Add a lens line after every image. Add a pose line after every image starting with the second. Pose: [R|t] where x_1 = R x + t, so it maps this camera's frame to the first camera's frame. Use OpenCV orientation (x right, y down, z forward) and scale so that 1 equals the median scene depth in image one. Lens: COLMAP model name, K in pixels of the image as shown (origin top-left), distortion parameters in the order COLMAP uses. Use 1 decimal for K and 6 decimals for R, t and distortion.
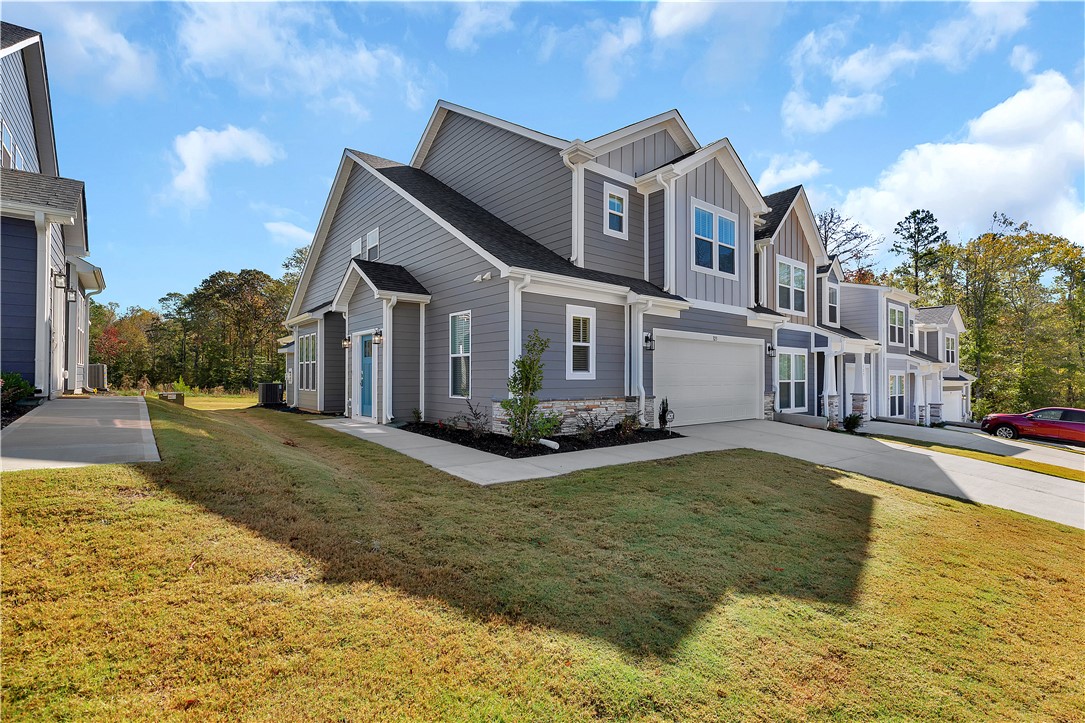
lens RADIAL K [[493.7, 0, 540.8], [0, 493.7, 368.4], [0, 0, 1]] dist [0.009443, -0.000296]
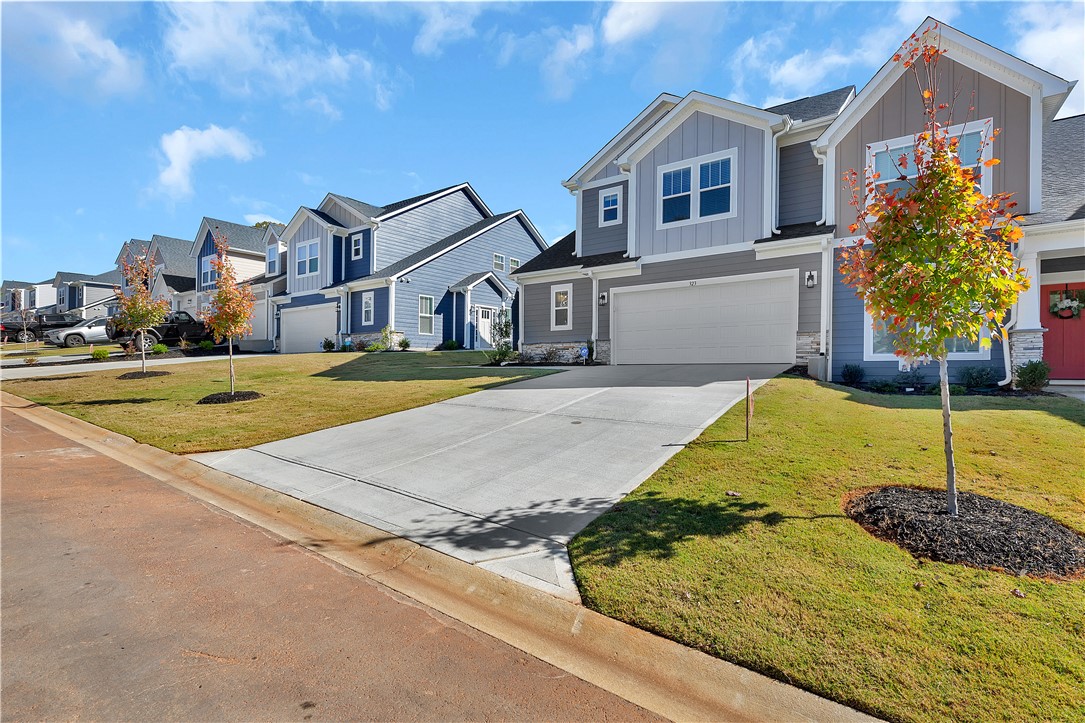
lens RADIAL K [[493.7, 0, 551.3], [0, 493.7, 364.4], [0, 0, 1]] dist [0.009443, -0.000296]
pose [[0.278474, -0.013308, -0.960352, 1.415432], [0.014809, 0.999845, -0.009561, 0.130310], [0.960330, -0.011559, 0.278628, 0.455104]]
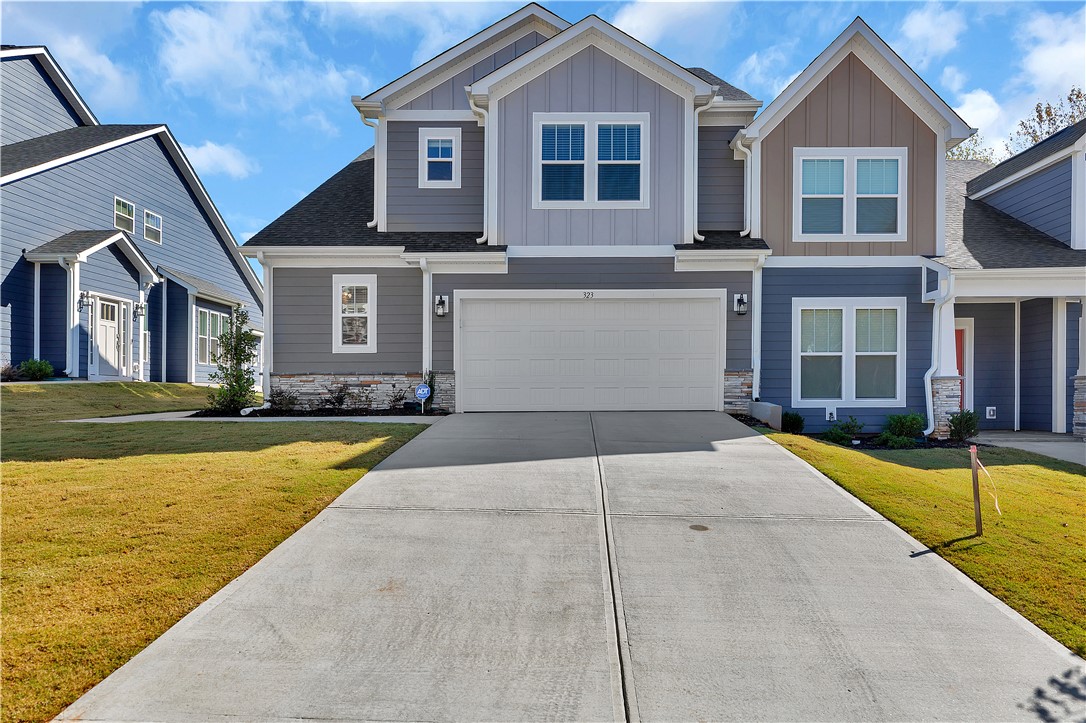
lens RADIAL K [[697.1, 0, 571.0], [0, 697.1, 404.4], [0, 0, 1]] dist [0.001228, 0.006248]
pose [[0.776314, -0.006906, -0.630309, 1.082344], [0.017278, 0.999797, 0.010326, 0.099179], [0.630110, -0.018907, 0.776276, 0.200251]]
